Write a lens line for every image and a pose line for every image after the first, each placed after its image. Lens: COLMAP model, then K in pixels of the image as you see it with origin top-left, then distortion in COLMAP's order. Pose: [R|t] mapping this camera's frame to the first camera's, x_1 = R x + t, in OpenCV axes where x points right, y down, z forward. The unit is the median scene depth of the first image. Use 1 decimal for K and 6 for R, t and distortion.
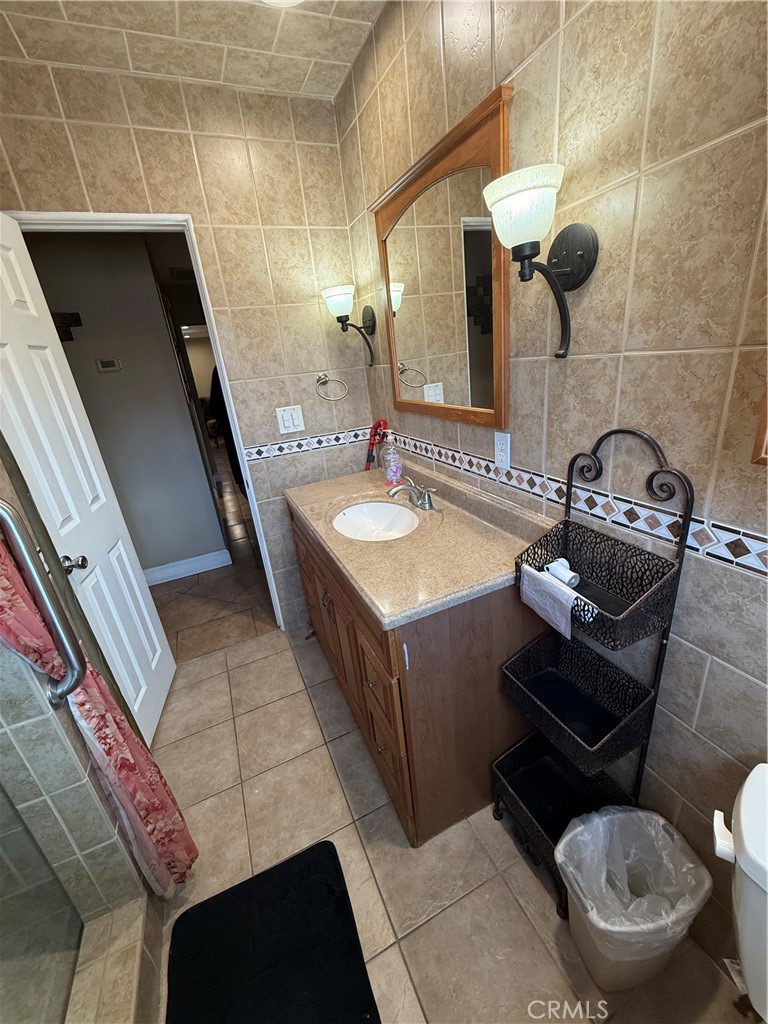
lens RADIAL K [[405.8, 0, 361.9], [0, 405.8, 498.6], [0, 0, 1]] dist [-0.000138, -0.001020]
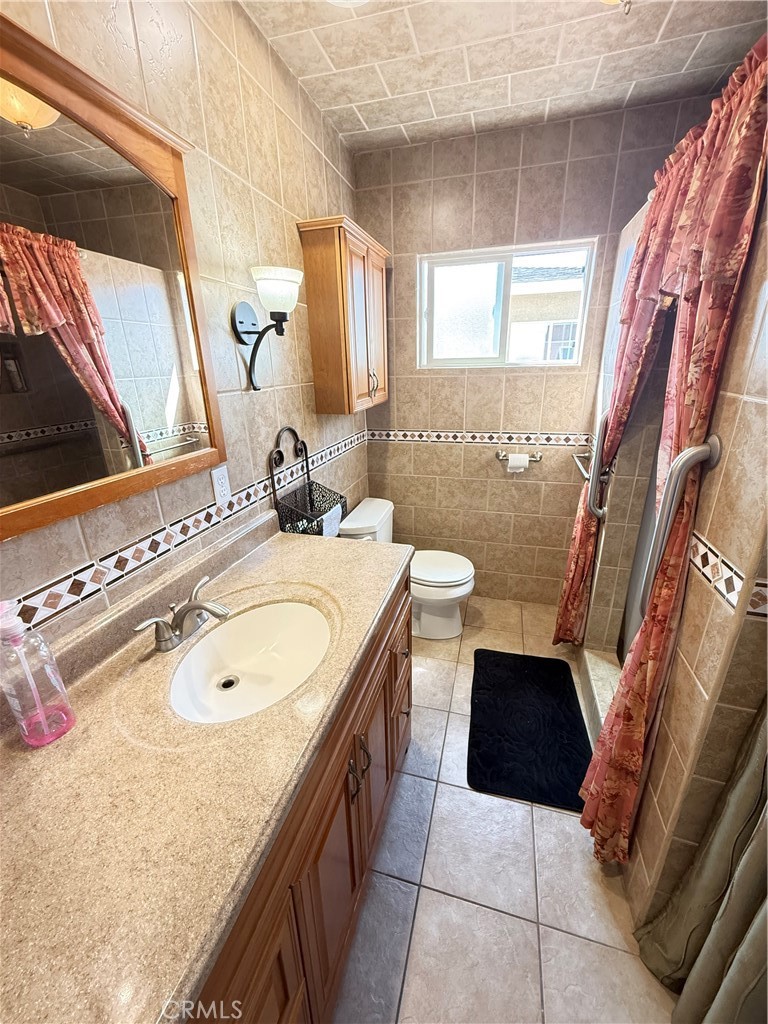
lens RADIAL K [[405.8, 0, 387.4], [0, 405.8, 511.5], [0, 0, 1]] dist [-0.000138, -0.001020]
pose [[-0.772998, -0.072488, 0.630254, -0.585312], [0.334327, 0.797759, 0.501802, -0.416304], [-0.539165, 0.598603, -0.592432, 1.352871]]
